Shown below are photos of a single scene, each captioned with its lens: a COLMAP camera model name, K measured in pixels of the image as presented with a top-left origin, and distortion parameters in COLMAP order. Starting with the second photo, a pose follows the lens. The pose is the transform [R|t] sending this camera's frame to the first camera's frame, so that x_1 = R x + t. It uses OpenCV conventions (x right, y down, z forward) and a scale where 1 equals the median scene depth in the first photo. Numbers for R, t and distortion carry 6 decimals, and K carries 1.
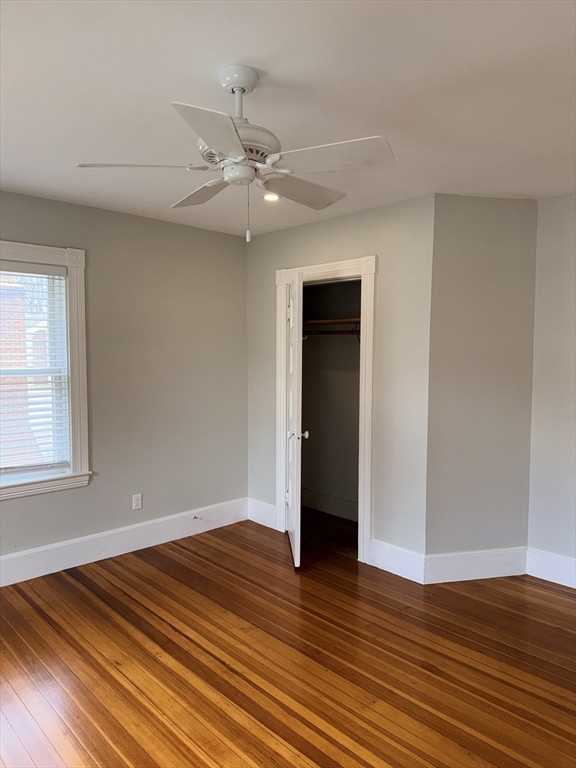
lens RADIAL K [[541.5, 0, 290.4], [0, 541.5, 398.0], [0, 0, 1]] dist [0.071613, -0.088220]
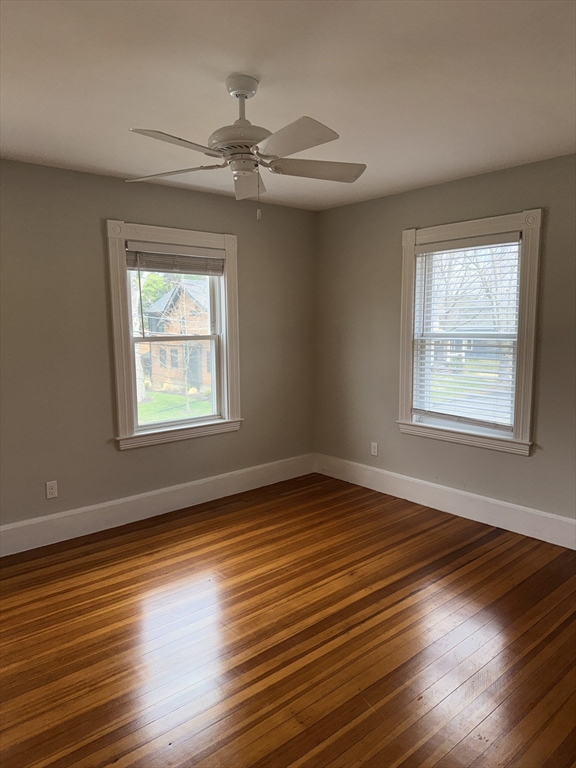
lens RADIAL K [[538.5, 0, 288.3], [0, 538.5, 388.0], [0, 0, 1]] dist [0.075661, -0.086050]
pose [[-0.032856, 0.120877, -0.992124, 0.683168], [-0.075163, 0.989550, 0.123052, -0.053067], [0.996630, 0.078614, -0.023427, 0.692025]]
